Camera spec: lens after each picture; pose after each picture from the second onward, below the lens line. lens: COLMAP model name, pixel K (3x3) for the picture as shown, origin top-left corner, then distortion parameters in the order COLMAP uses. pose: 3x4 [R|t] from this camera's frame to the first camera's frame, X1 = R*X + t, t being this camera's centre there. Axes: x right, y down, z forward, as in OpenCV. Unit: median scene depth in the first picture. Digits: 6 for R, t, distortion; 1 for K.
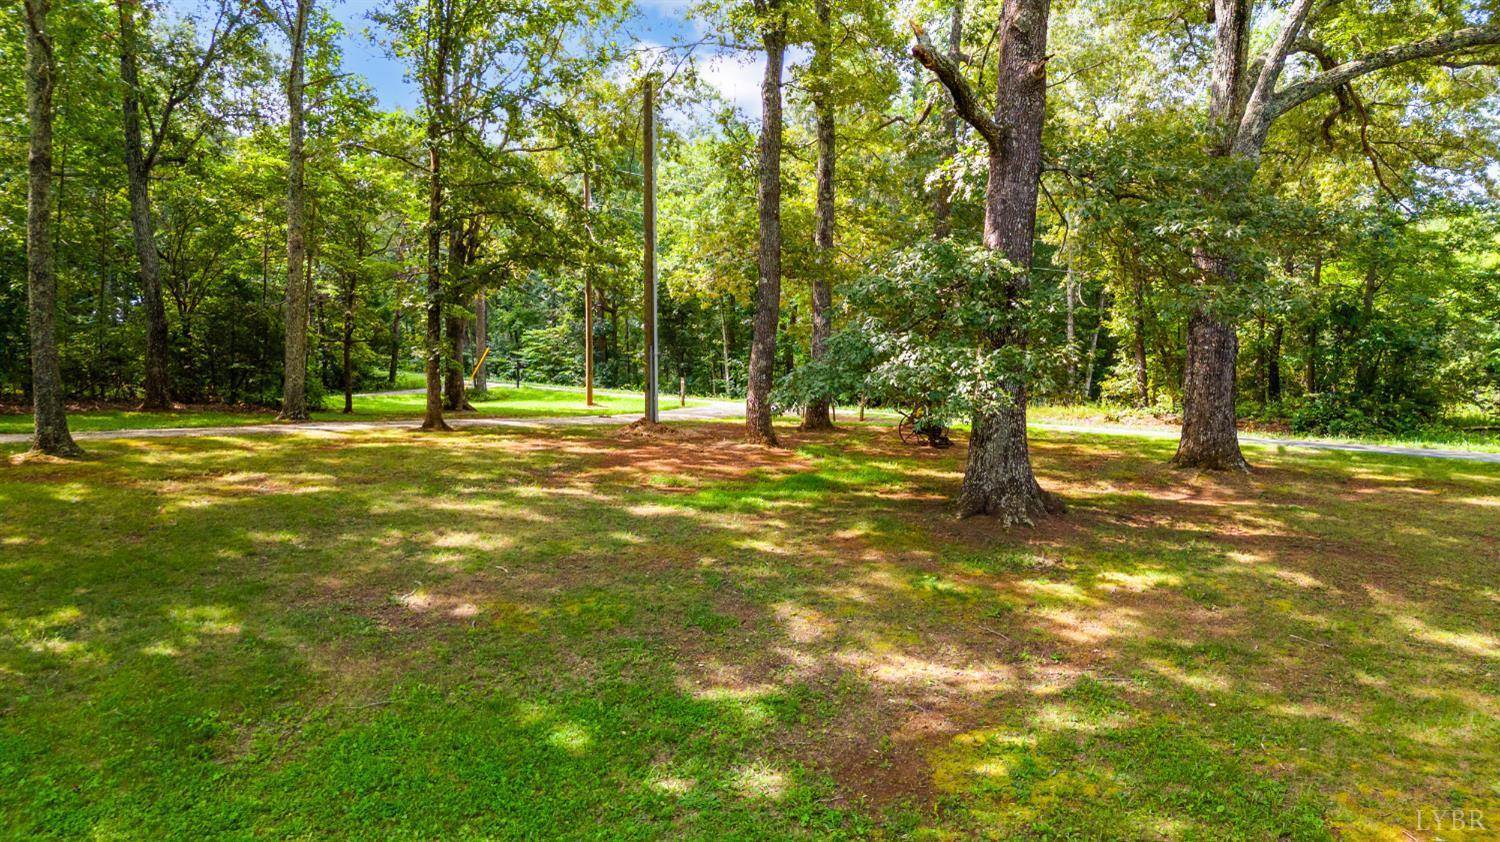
lens RADIAL K [[1105.5, 0, 751.9], [0, 1105.5, 418.2], [0, 0, 1]] dist [0.057373, -0.038551]
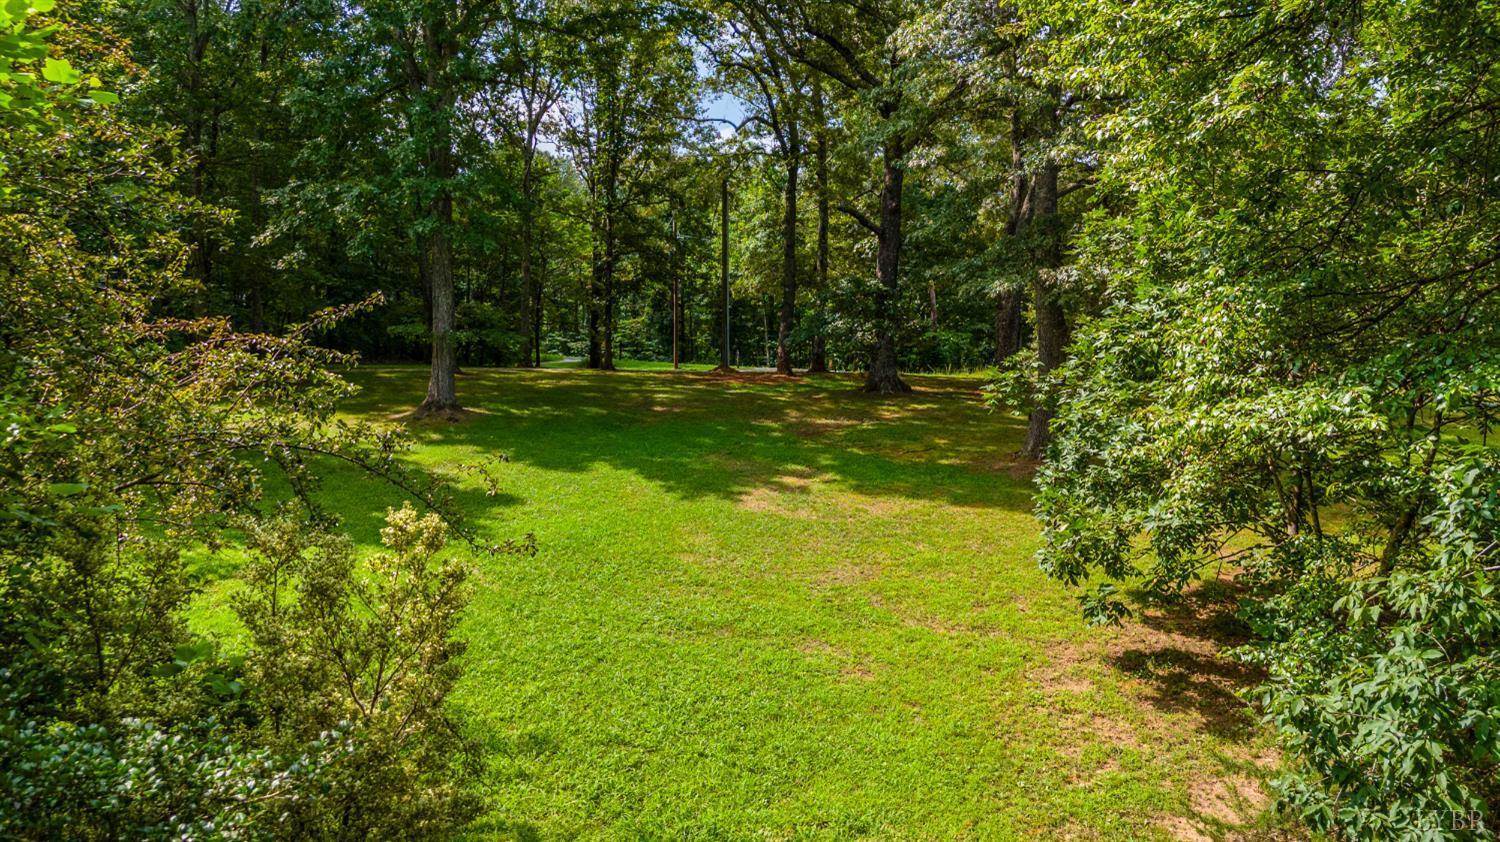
lens RADIAL K [[1105.5, 0, 750.4], [0, 1105.5, 424.3], [0, 0, 1]] dist [0.057373, -0.038551]
pose [[0.999287, 0.001636, -0.037716, 0.018783], [-0.001255, 0.999948, 0.010127, 0.083551], [0.037731, -0.010072, 0.999237, -0.850826]]
